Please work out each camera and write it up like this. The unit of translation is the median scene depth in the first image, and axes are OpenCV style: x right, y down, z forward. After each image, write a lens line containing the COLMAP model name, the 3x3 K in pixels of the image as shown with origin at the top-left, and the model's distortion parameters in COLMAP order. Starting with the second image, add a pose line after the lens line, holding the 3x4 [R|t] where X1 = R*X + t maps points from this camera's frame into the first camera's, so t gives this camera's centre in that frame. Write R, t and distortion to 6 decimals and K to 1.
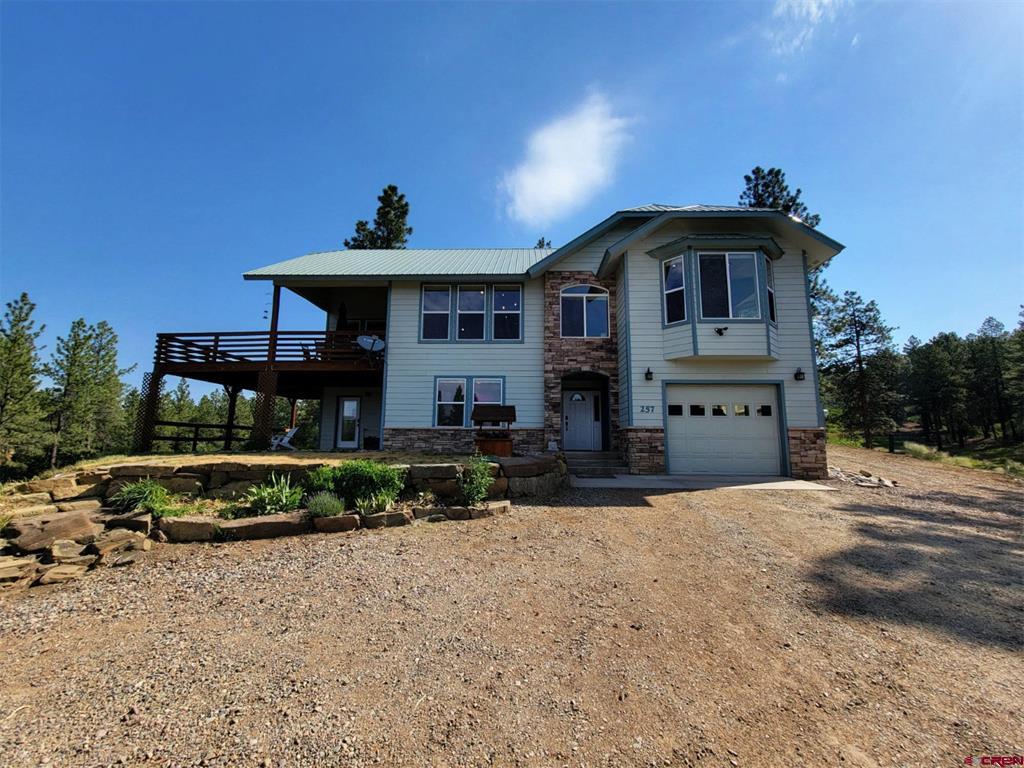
lens RADIAL K [[418.7, 0, 516.6], [0, 418.7, 386.6], [0, 0, 1]] dist [0.002218, 0.000214]
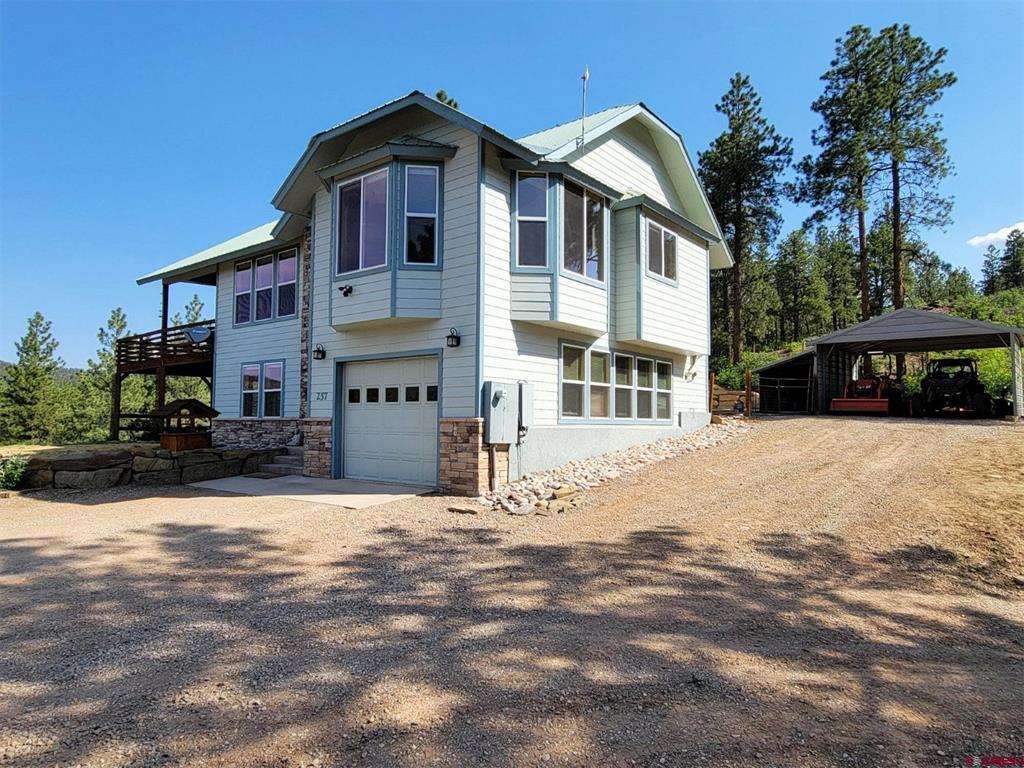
lens RADIAL K [[655.9, 0, 518.6], [0, 655.9, 384.5], [0, 0, 1]] dist [-0.000124, 0.000158]
pose [[0.800160, -0.037622, -0.598606, 1.190771], [0.084912, 0.995084, 0.050962, 0.000024], [0.593746, -0.091607, 0.799421, 0.198493]]
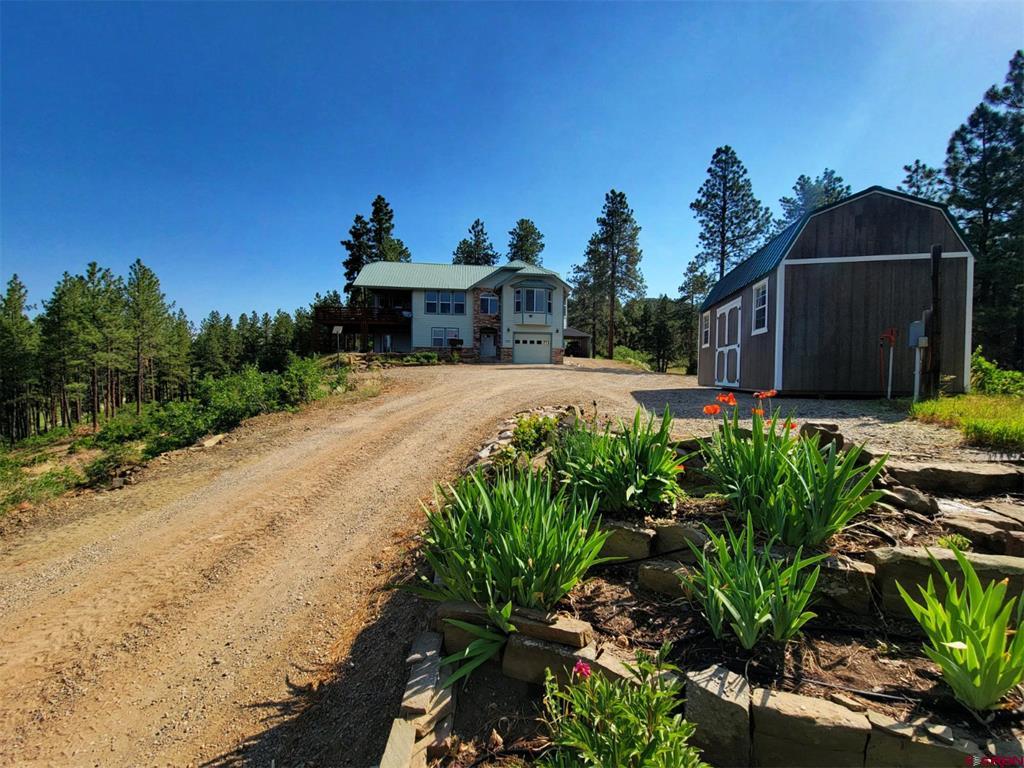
lens RADIAL K [[418.7, 0, 516.6], [0, 418.7, 386.6], [0, 0, 1]] dist [0.002218, 0.000214]
pose [[0.989268, 0.000530, 0.146108, -0.053215], [-0.024526, 0.986406, 0.162486, -0.099392], [-0.144036, -0.164326, 0.975833, -1.728882]]
